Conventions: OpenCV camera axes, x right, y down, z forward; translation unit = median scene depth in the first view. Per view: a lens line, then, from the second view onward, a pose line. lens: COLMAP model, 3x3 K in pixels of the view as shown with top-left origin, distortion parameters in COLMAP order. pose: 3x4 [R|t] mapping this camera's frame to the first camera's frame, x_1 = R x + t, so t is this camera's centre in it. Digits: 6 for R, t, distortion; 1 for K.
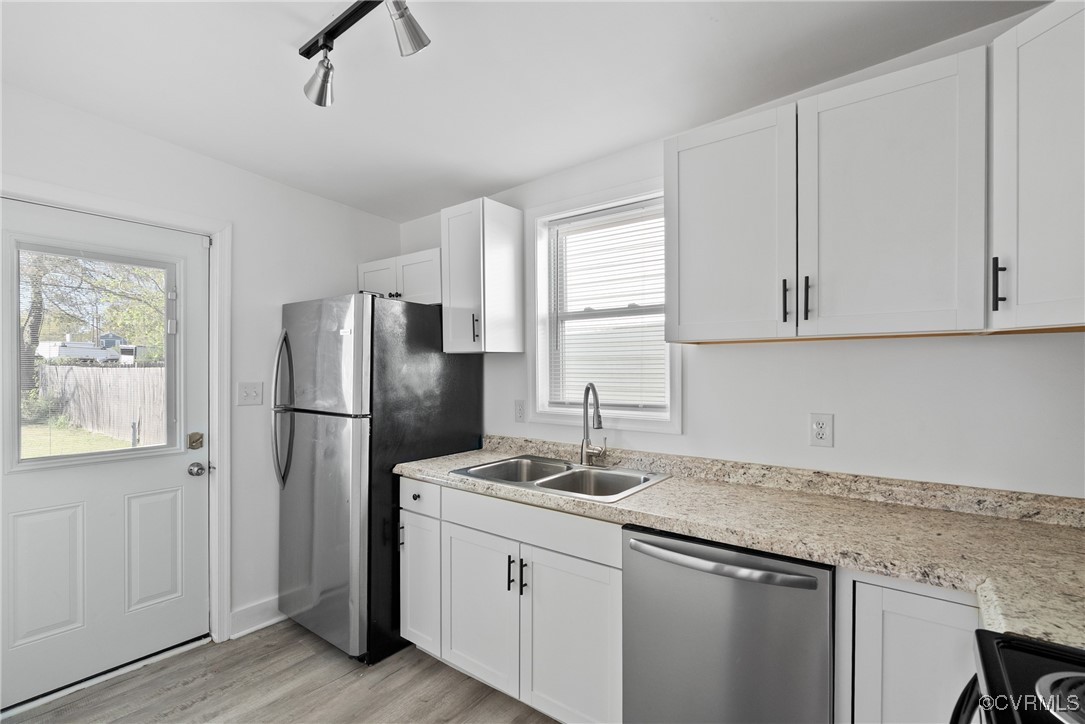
lens RADIAL K [[489.4, 0, 548.2], [0, 489.4, 373.8], [0, 0, 1]] dist [-0.009923, 0.003547]
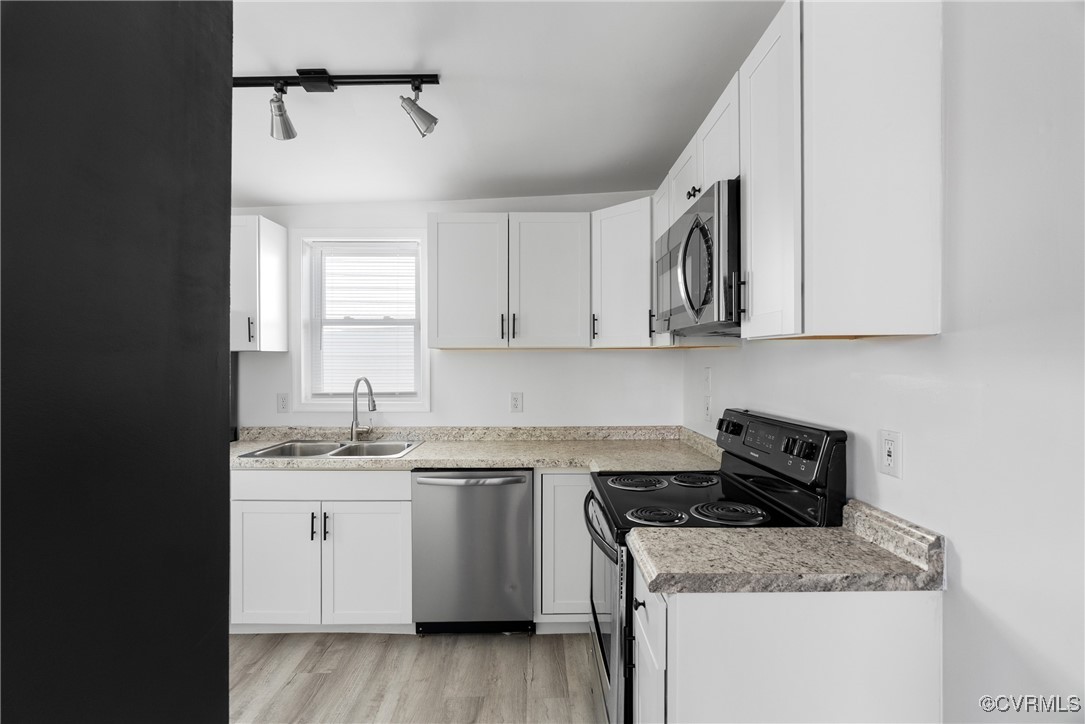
lens RADIAL K [[489.4, 0, 542.1], [0, 489.4, 365.3], [0, 0, 1]] dist [-0.009923, 0.003547]
pose [[0.797302, -0.001721, 0.603578, -0.370307], [0.005763, 0.999972, -0.004761, -0.003419], [-0.603553, 0.007275, 0.797290, -0.380994]]
